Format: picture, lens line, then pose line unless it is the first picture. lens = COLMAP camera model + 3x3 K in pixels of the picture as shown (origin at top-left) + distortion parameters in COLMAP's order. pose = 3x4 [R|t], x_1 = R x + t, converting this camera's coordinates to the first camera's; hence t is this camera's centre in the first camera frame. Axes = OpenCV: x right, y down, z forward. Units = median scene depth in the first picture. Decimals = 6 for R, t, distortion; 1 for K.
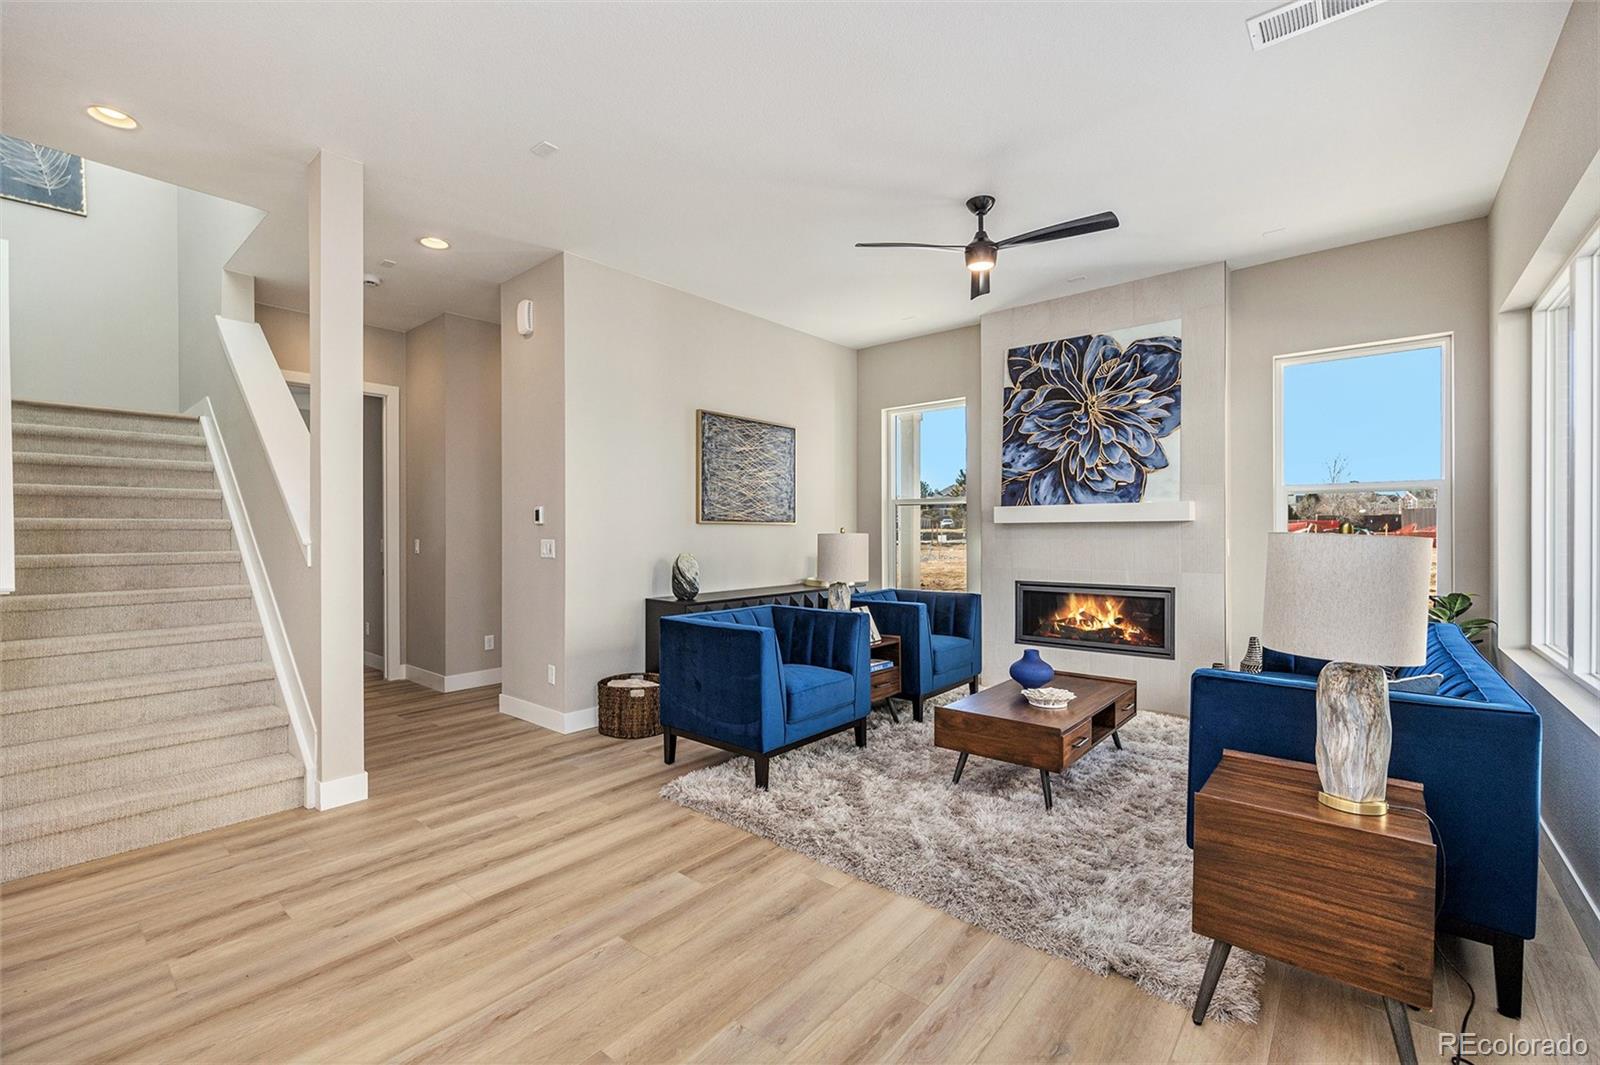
lens RADIAL K [[679.1, 0, 802.1], [0, 679.1, 536.3], [0, 0, 1]] dist [-0.012432, 0.000521]
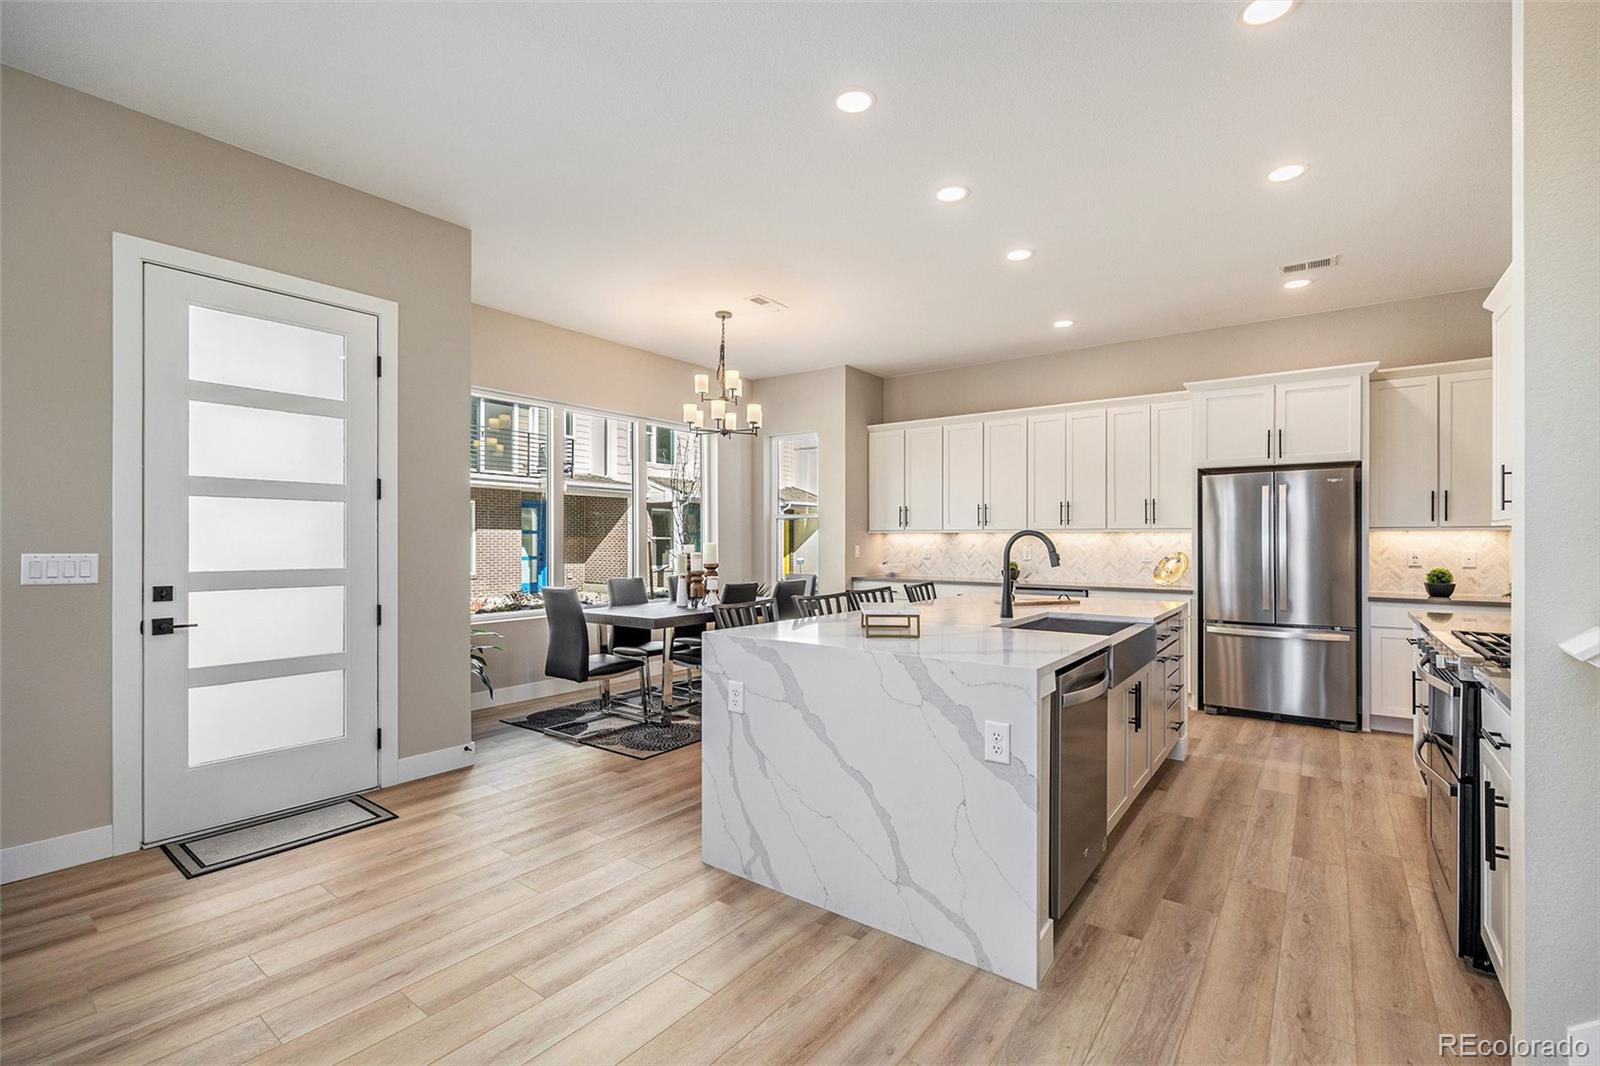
lens RADIAL K [[696.4, 0, 801.2], [0, 696.4, 538.5], [0, 0, 1]] dist [-0.017696, 0.000238]
pose [[-0.998404, 0.001491, -0.056462, -0.290178], [0.001334, 0.999995, 0.002826, -0.004481], [0.056466, 0.002746, -0.998401, 0.743194]]
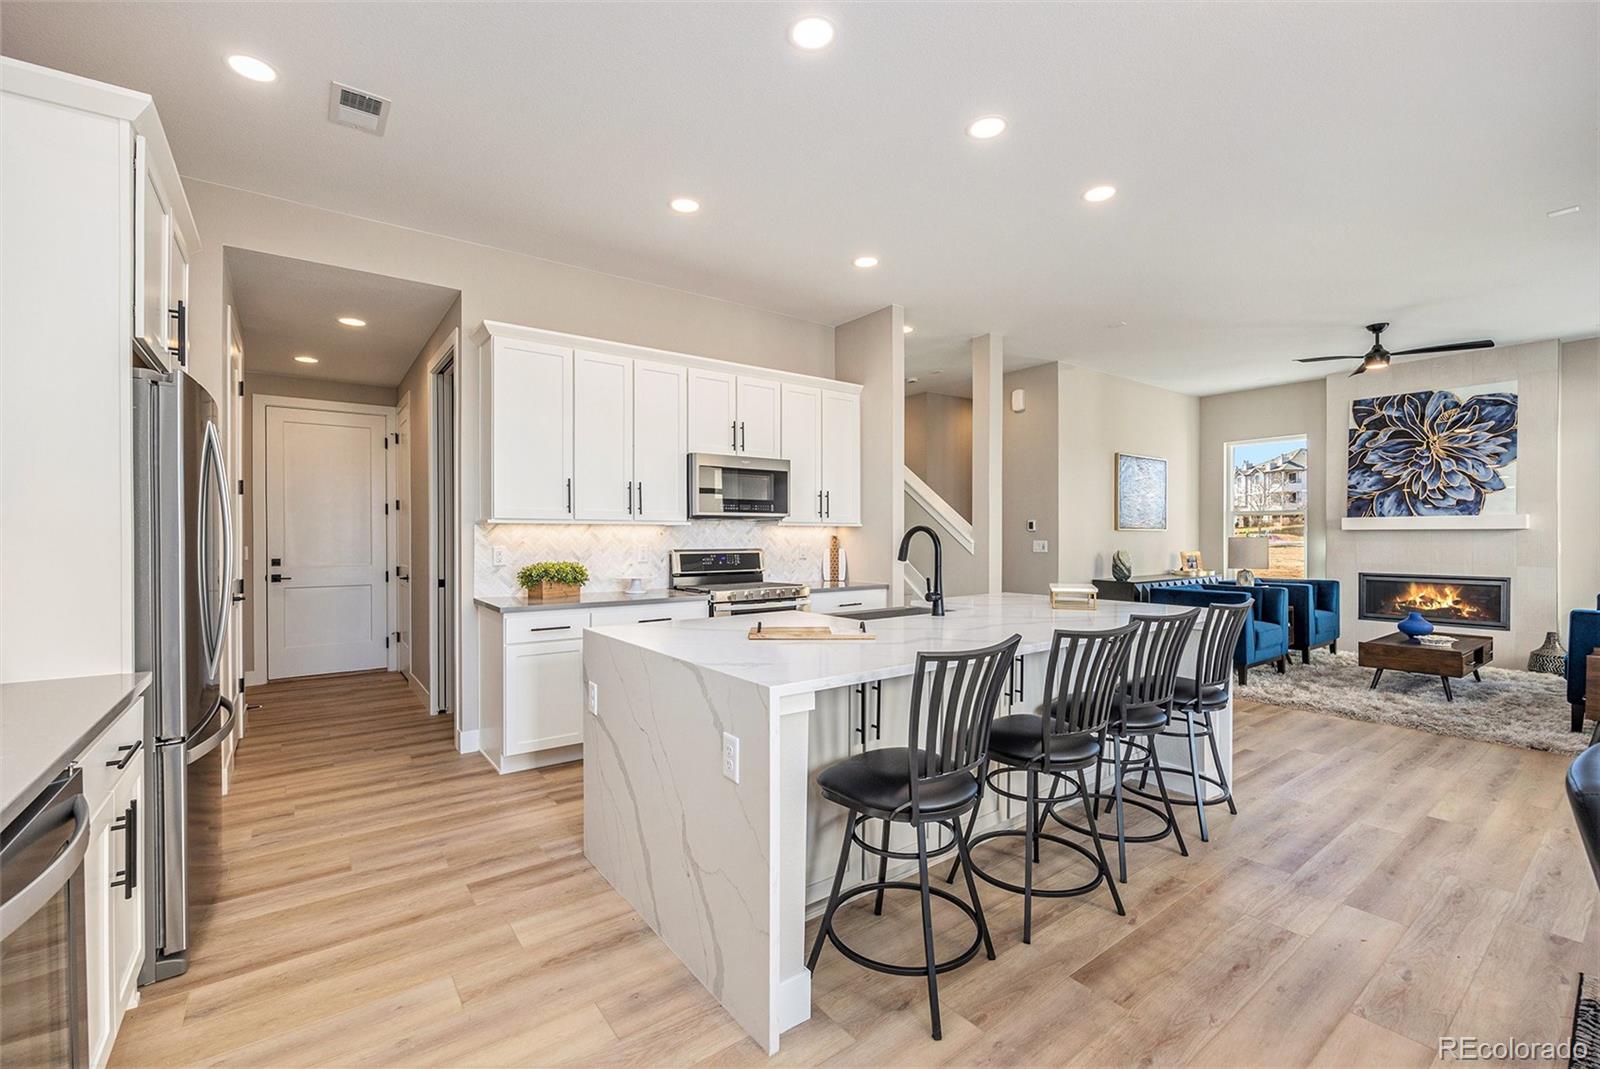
lens RADIAL K [[677.4, 0, 785.9], [0, 677.4, 539.8], [0, 0, 1]] dist [-0.014338, -0.000123]
pose [[0.971044, 0.003184, -0.238880, -0.522660], [-0.003112, 0.999995, 0.000680, 0.003269], [0.238881, 0.000083, 0.971049, -0.622201]]
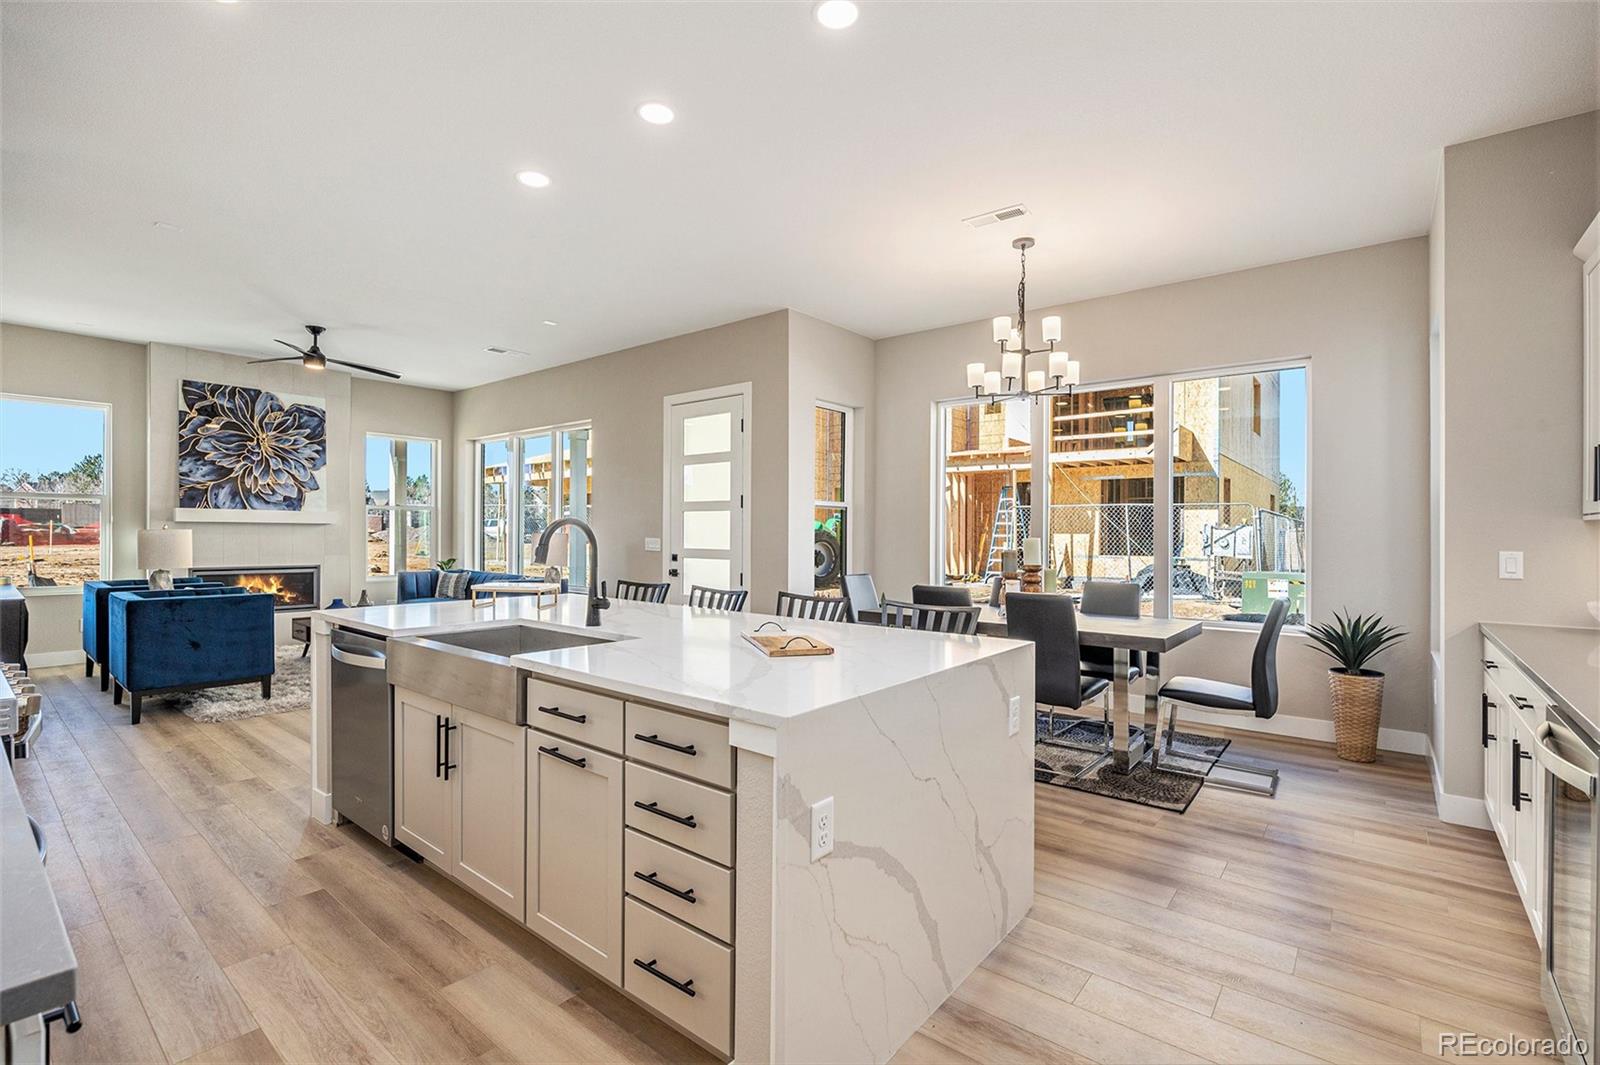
lens RADIAL K [[715.1, 0, 817.5], [0, 715.1, 550.8], [0, 0, 1]] dist [-0.020408, -0.000035]
pose [[-0.039585, -0.021293, 0.998989, -1.127833], [-0.003749, 0.999769, 0.021161, 0.002330], [-0.999209, -0.002908, -0.039656, -0.107373]]
